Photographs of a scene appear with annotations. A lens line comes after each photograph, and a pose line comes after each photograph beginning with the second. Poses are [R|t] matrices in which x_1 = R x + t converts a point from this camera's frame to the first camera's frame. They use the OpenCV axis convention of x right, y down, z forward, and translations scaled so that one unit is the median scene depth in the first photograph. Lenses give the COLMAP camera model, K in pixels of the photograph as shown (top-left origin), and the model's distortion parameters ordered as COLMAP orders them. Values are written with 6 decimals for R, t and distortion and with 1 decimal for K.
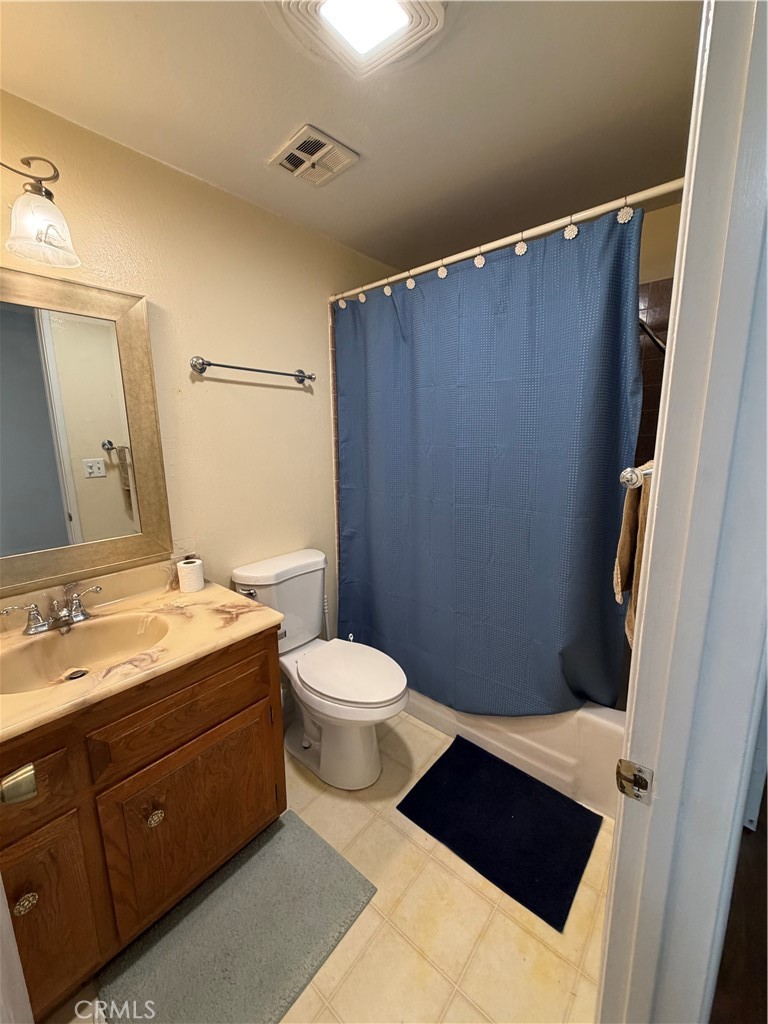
lens RADIAL K [[409.0, 0, 381.1], [0, 409.0, 512.6], [0, 0, 1]] dist [0.000268, 0.000140]
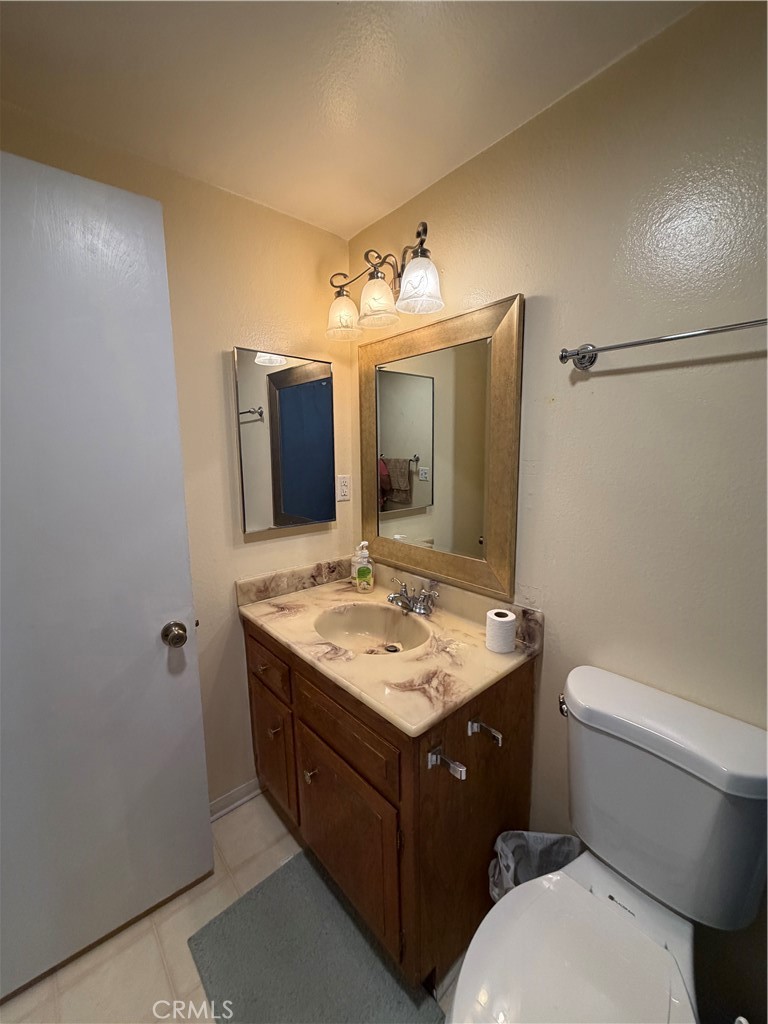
lens RADIAL K [[409.0, 0, 381.2], [0, 409.0, 504.9], [0, 0, 1]] dist [0.000268, 0.000140]
pose [[-0.158634, 0.149844, -0.975901, 0.366549], [-0.164408, 0.970608, 0.175756, -0.215612], [0.973553, 0.188327, -0.129335, 0.940710]]
